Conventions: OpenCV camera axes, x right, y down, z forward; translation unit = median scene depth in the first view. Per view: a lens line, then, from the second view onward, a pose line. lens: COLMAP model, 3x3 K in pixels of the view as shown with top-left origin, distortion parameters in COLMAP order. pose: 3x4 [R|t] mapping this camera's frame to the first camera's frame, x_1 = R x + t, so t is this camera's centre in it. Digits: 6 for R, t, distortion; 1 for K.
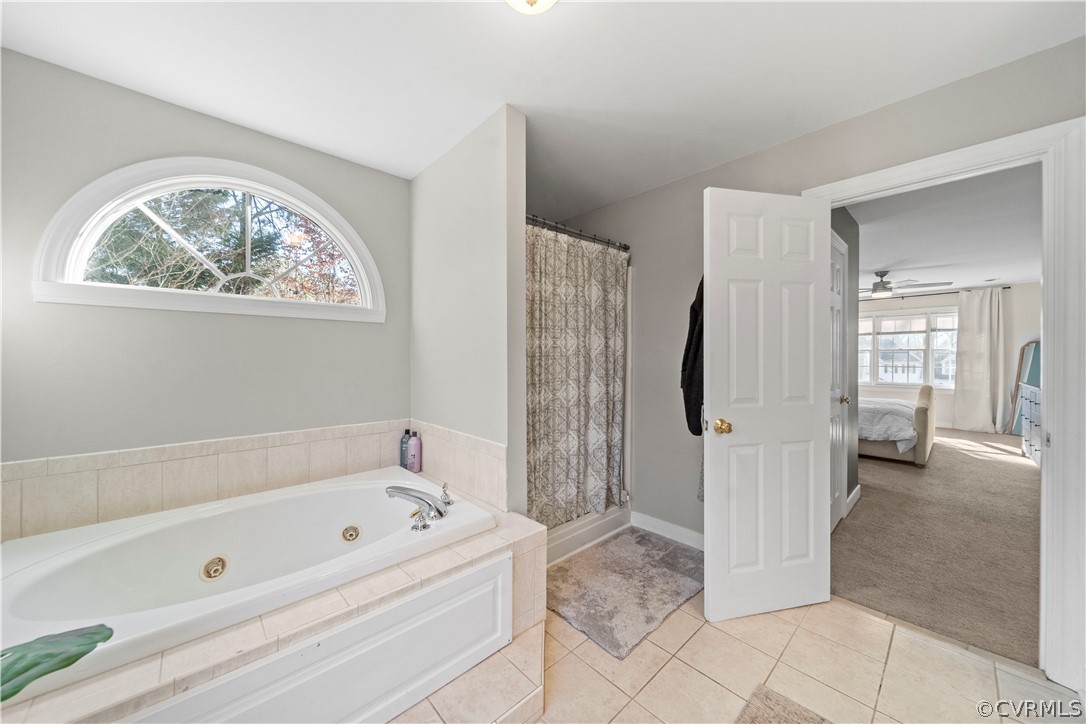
lens RADIAL K [[388.0, 0, 540.6], [0, 388.0, 358.7], [0, 0, 1]] dist [0.000753, -0.000005]
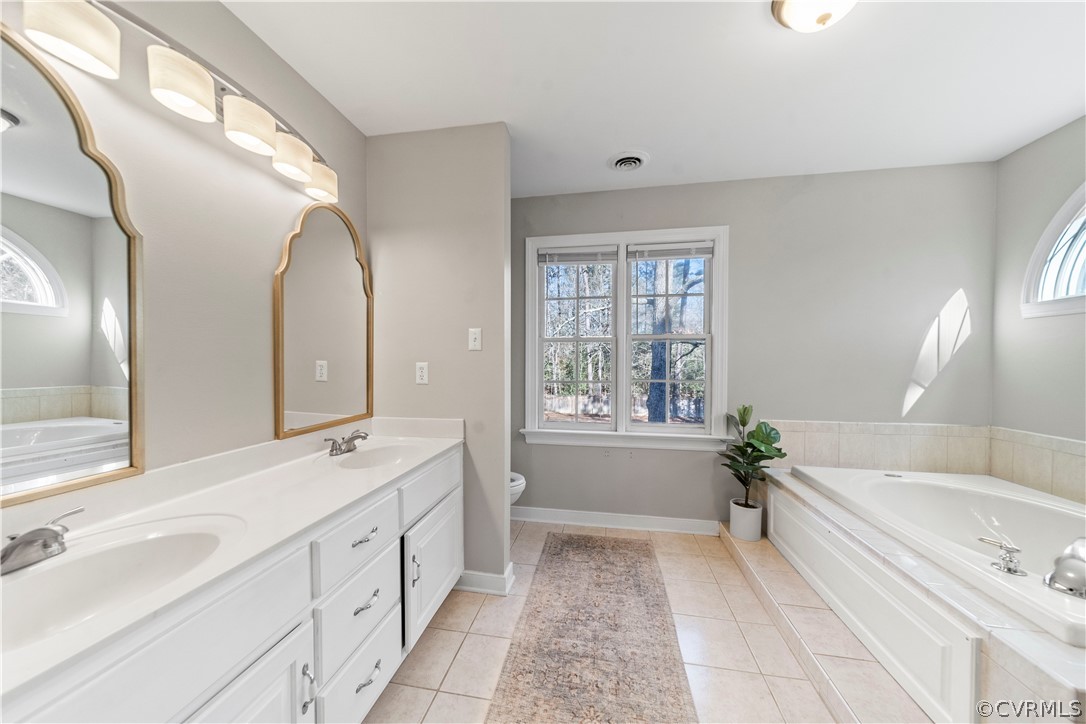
lens RADIAL K [[367.9, 0, 543.0], [0, 367.9, 362.0], [0, 0, 1]] dist [0.000348, -0.000062]
pose [[-0.790667, 0.002874, -0.612240, 0.949529], [-0.001590, 0.999976, 0.006747, 0.002345], [0.612244, 0.006308, -0.790644, 1.050130]]
